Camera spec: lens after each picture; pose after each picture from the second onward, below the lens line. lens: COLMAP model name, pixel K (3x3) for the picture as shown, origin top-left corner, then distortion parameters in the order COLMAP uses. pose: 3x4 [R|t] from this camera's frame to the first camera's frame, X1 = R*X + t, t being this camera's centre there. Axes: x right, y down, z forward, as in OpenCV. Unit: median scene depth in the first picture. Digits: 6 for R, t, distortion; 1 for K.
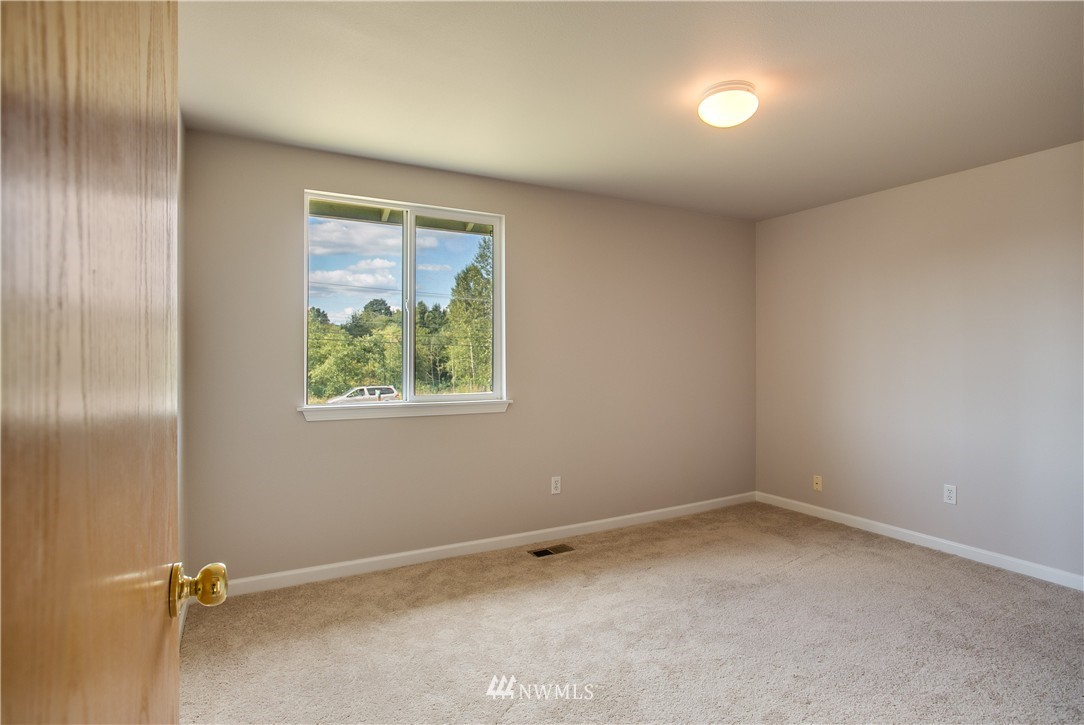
lens RADIAL K [[524.3, 0, 542.0], [0, 524.3, 362.5], [0, 0, 1]] dist [-0.001932, -0.000129]
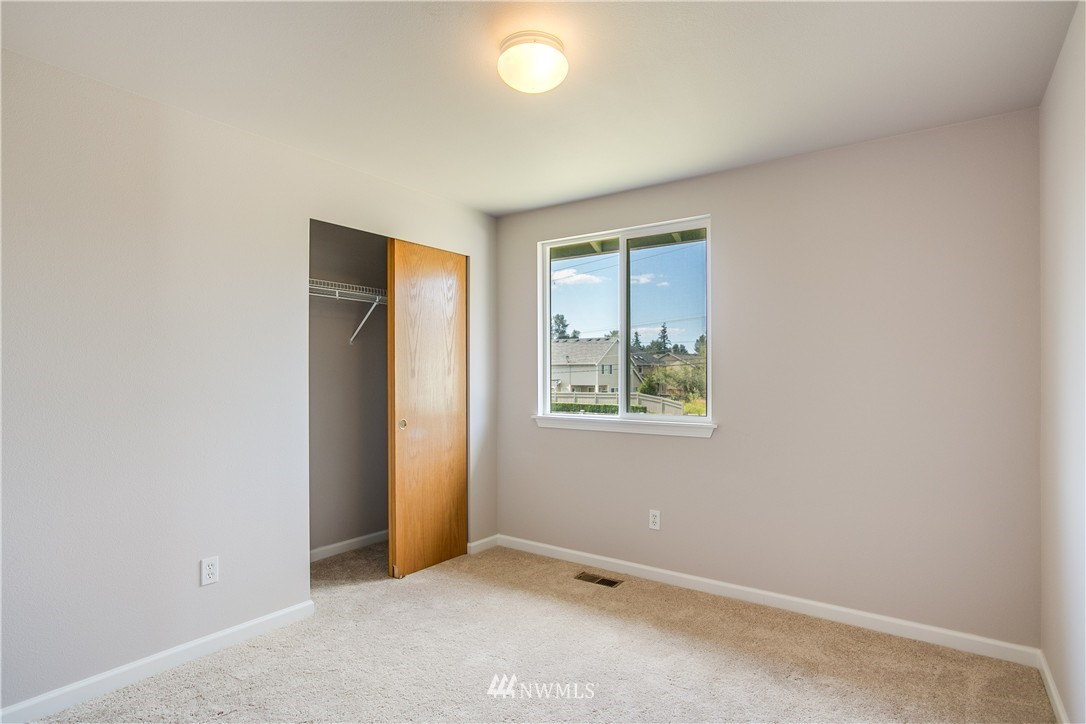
lens RADIAL K [[563.9, 0, 546.3], [0, 563.9, 358.5], [0, 0, 1]] dist [-0.055234, 0.025133]
pose [[0.488851, -0.026578, -0.871962, 0.746037], [0.000603, 0.999546, -0.030128, -0.010098], [0.872367, 0.014202, 0.488645, 0.360148]]
